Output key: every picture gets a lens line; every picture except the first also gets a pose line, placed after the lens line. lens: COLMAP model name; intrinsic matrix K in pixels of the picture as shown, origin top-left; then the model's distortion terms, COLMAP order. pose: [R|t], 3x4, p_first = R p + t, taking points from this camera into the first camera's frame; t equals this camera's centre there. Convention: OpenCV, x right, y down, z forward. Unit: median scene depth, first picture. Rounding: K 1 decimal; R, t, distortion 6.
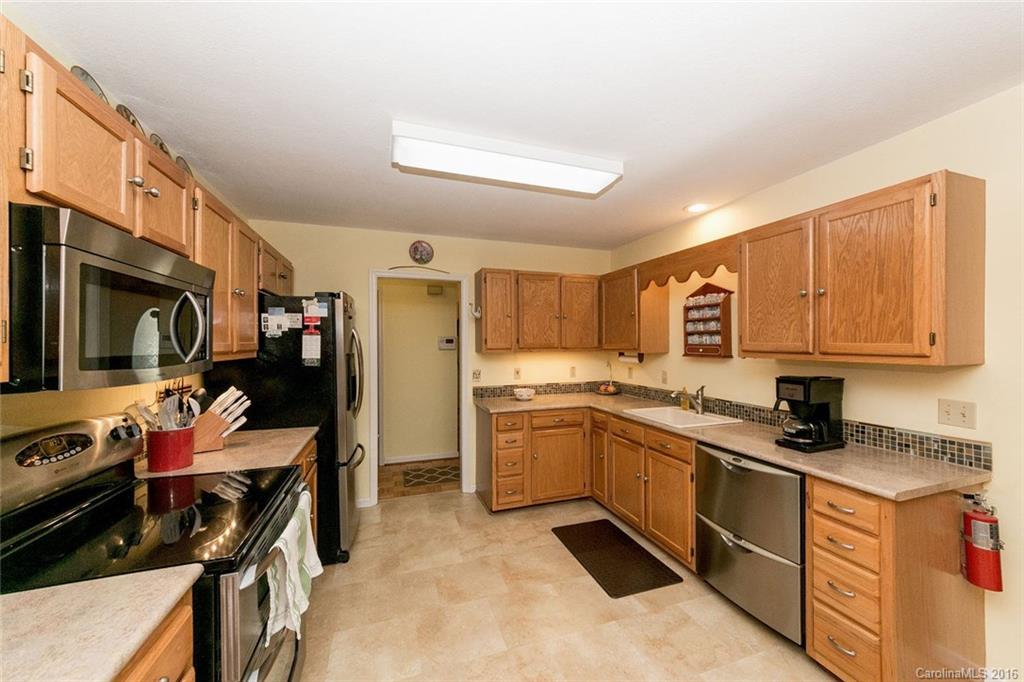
lens RADIAL K [[370.2, 0, 512.0], [0, 370.2, 341.0], [0, 0, 1]] dist [0.000119, 0.000004]
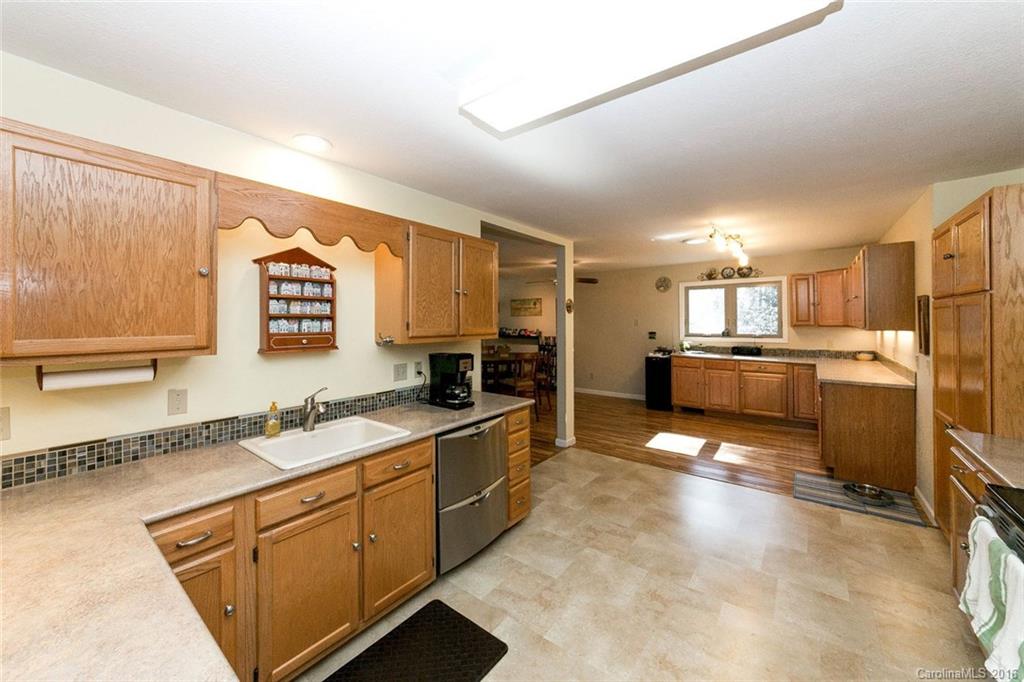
lens RADIAL K [[385.7, 0, 507.3], [0, 385.7, 315.9], [0, 0, 1]] dist [0.000913, 0.000070]
pose [[-0.542313, 0.017160, 0.840001, -0.329748], [0.005079, 0.999840, -0.017146, -0.009734], [-0.840161, -0.005032, -0.542314, 1.087510]]
